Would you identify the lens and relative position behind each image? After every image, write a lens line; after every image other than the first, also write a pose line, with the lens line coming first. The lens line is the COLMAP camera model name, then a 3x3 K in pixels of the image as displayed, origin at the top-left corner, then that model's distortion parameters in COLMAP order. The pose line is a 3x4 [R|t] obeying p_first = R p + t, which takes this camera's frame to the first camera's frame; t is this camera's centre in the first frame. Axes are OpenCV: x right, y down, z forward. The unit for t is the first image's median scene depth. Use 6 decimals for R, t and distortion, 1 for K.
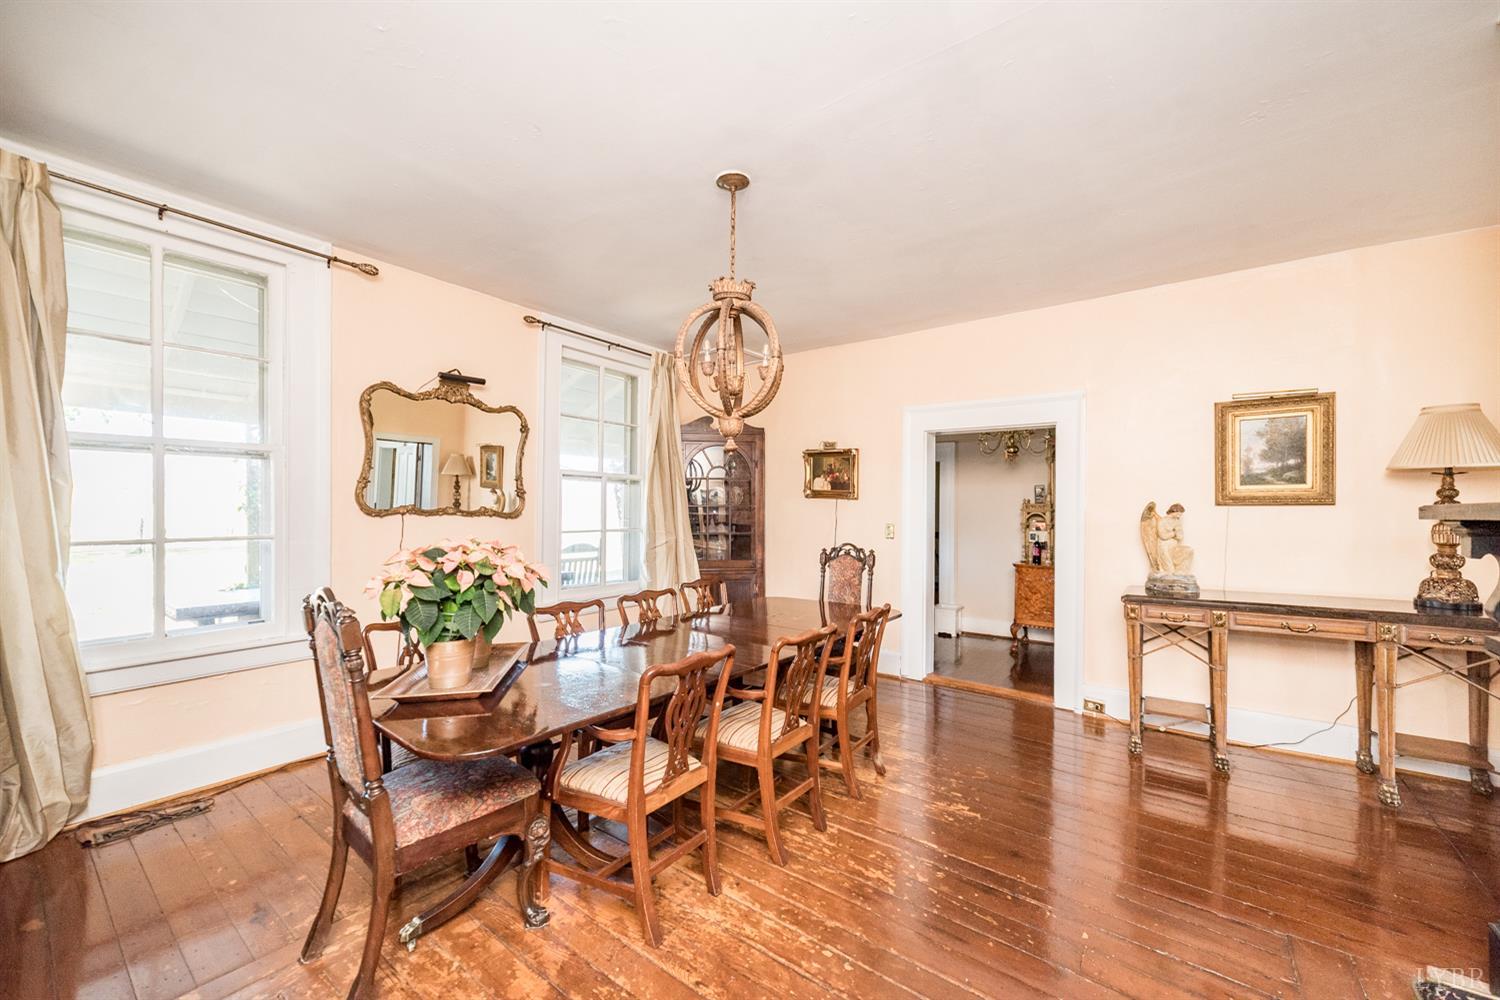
lens RADIAL K [[578.8, 0, 748.3], [0, 578.8, 507.4], [0, 0, 1]] dist [0.000244, -0.000047]
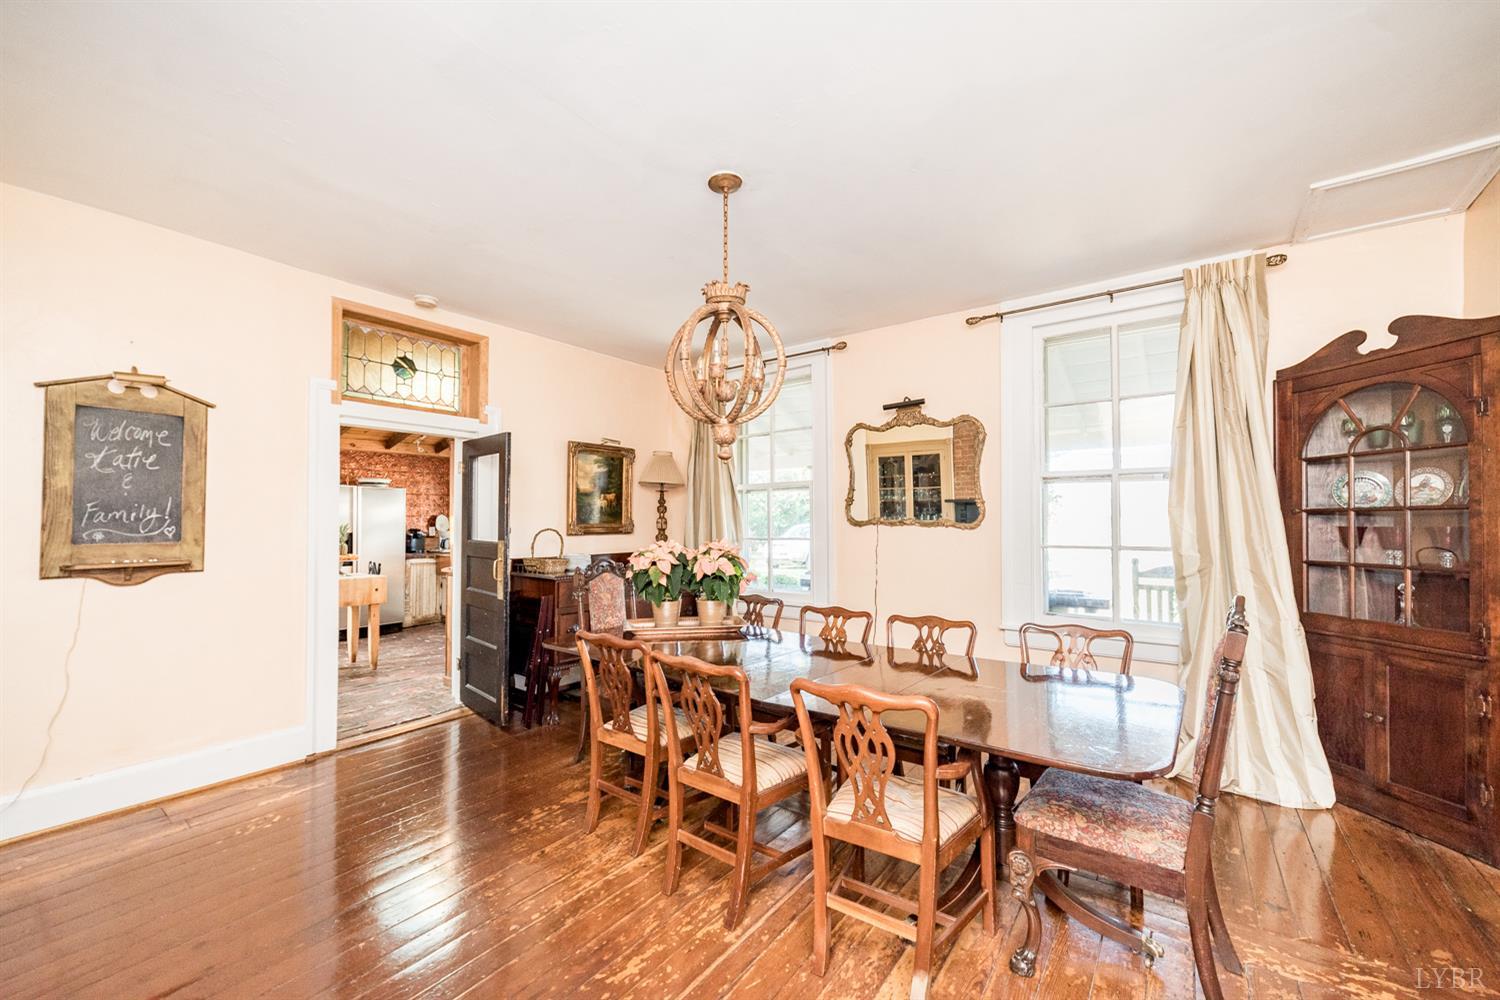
lens RADIAL K [[578.8, 0, 747.2], [0, 578.8, 507.5], [0, 0, 1]] dist [0.000244, -0.000047]
pose [[-0.002680, -0.033974, -0.999419, 0.647379], [-0.001112, 0.999422, -0.033971, 0.018031], [0.999996, 0.001020, -0.002717, 0.723414]]
